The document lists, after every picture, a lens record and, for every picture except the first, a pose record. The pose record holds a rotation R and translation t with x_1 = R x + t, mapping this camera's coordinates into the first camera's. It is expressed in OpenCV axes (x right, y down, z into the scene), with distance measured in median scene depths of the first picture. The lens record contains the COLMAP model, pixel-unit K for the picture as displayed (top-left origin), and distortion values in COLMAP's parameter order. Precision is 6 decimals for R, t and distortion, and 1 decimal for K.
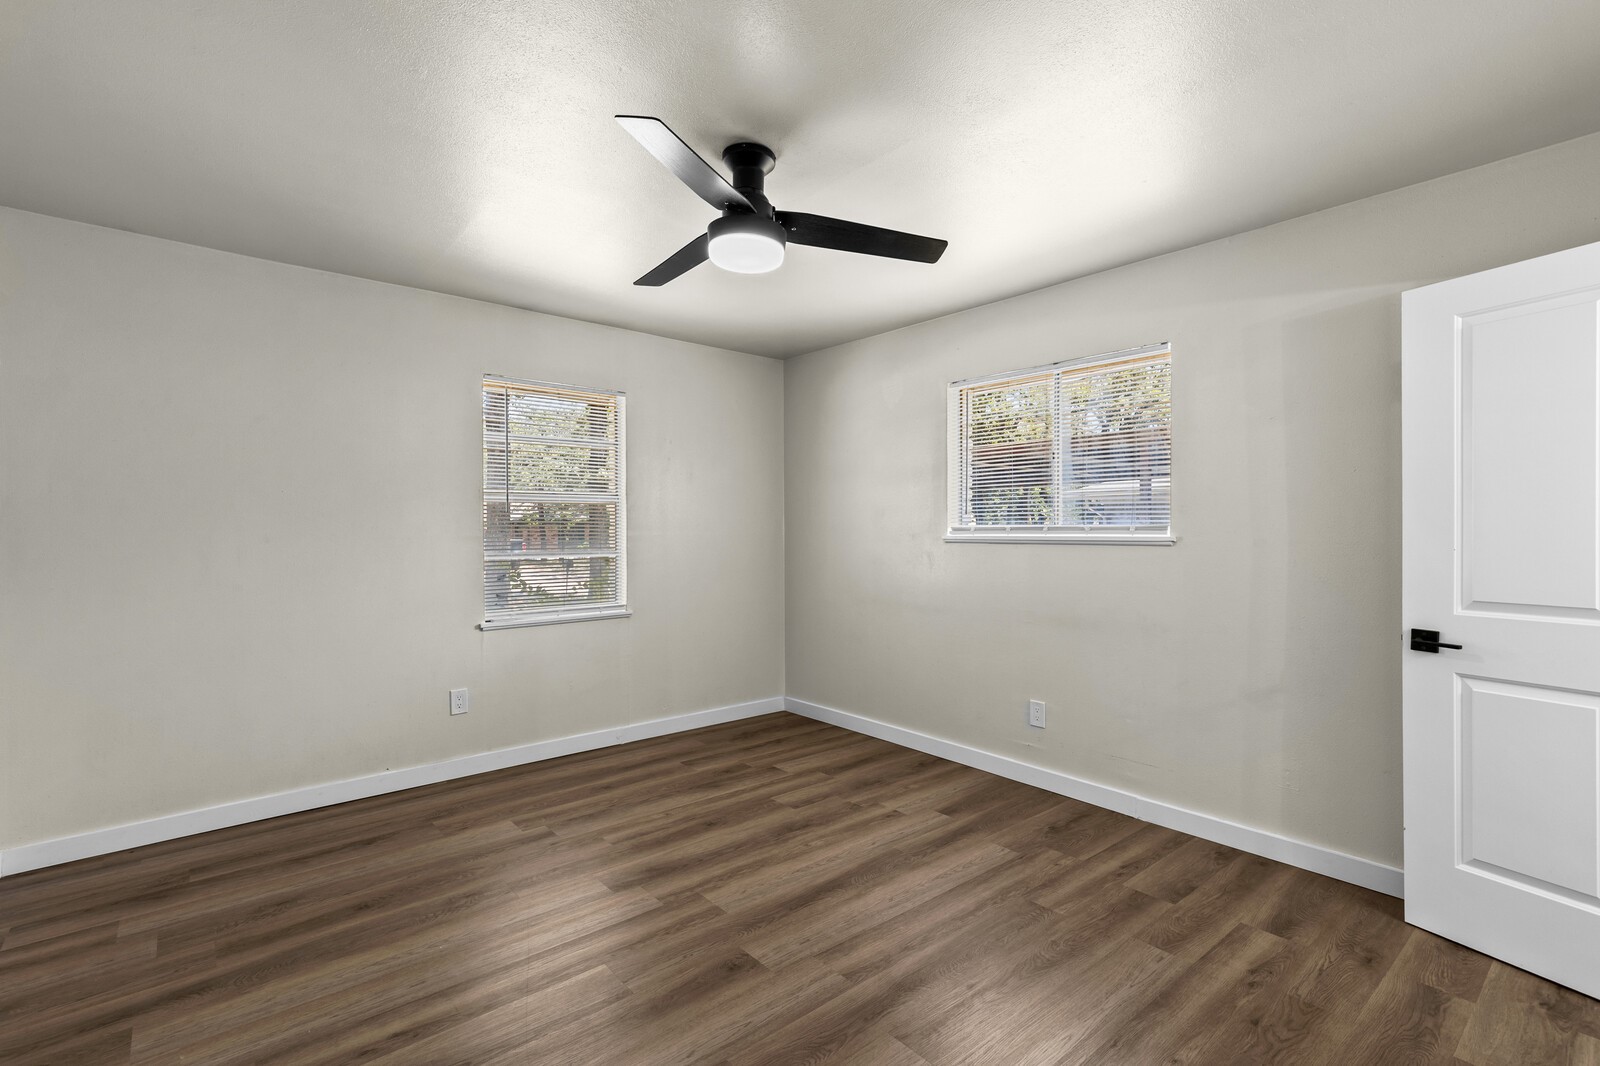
lens RADIAL K [[722.2, 0, 800.1], [0, 722.2, 530.1], [0, 0, 1]] dist [0.000040, -0.000052]
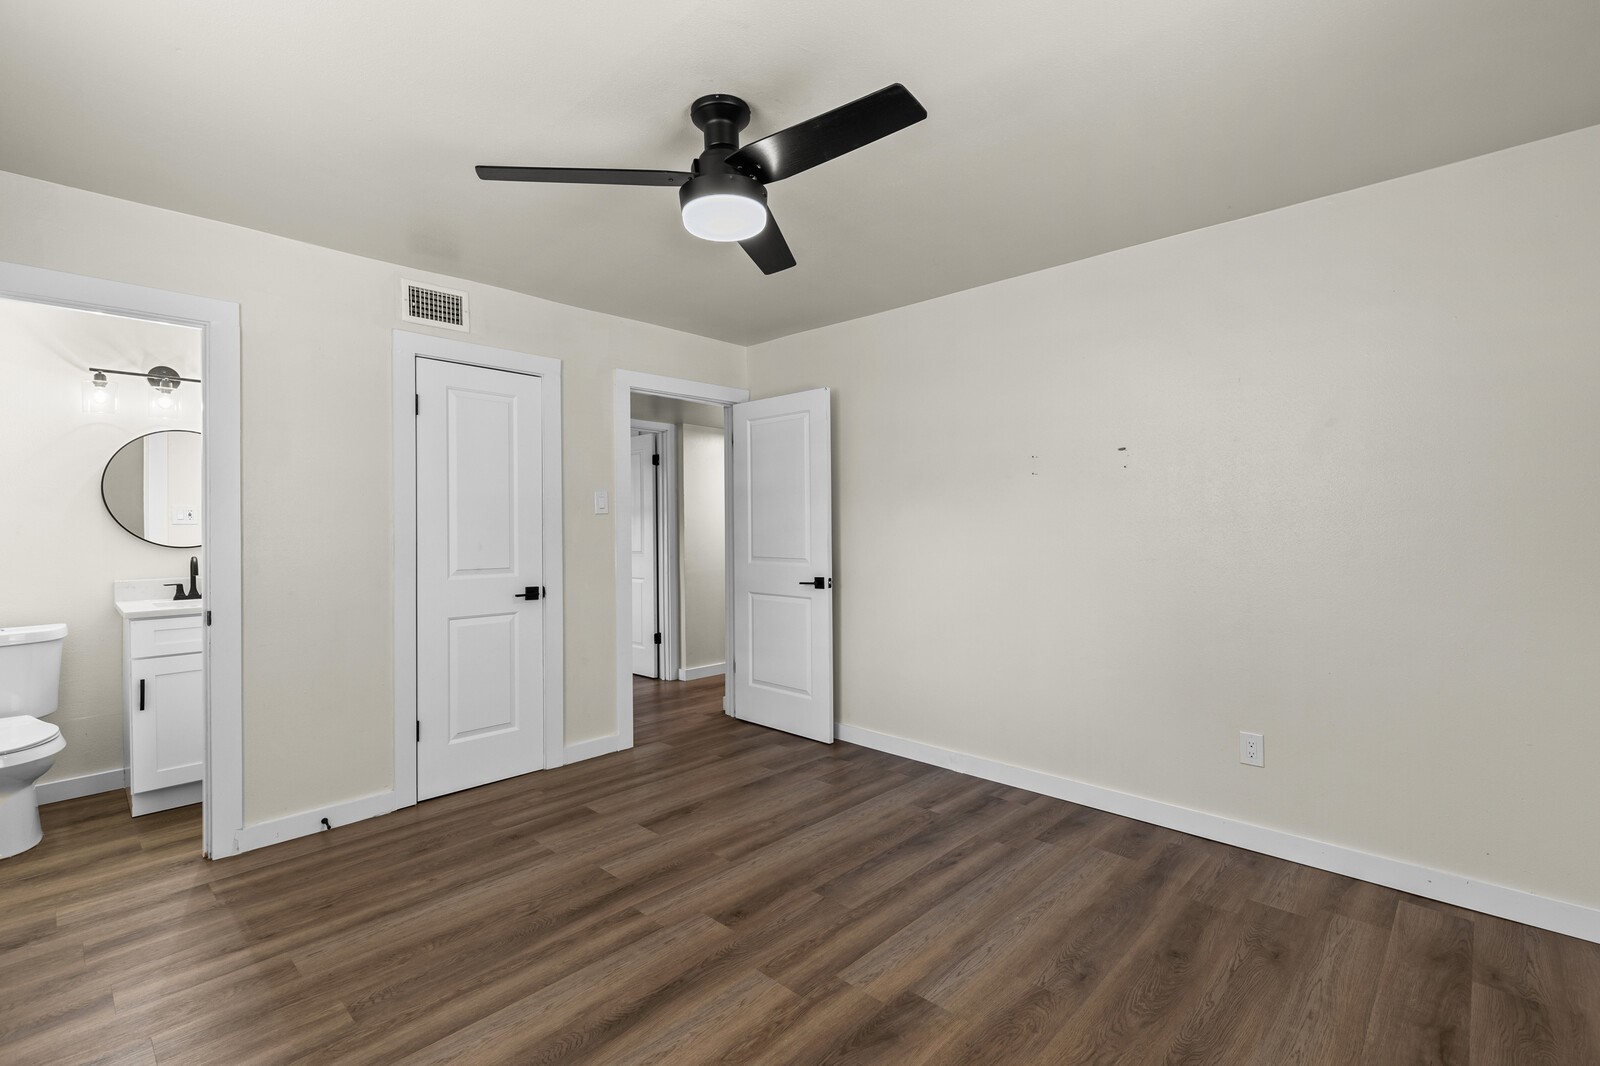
lens RADIAL K [[722.2, 0, 802.0], [0, 722.2, 534.7], [0, 0, 1]] dist [0.000040, -0.000052]
pose [[-0.993733, 0.005291, -0.111654, -0.065634], [0.005106, 0.999985, 0.001948, 0.010214], [0.111663, 0.001366, -0.993745, 1.989597]]
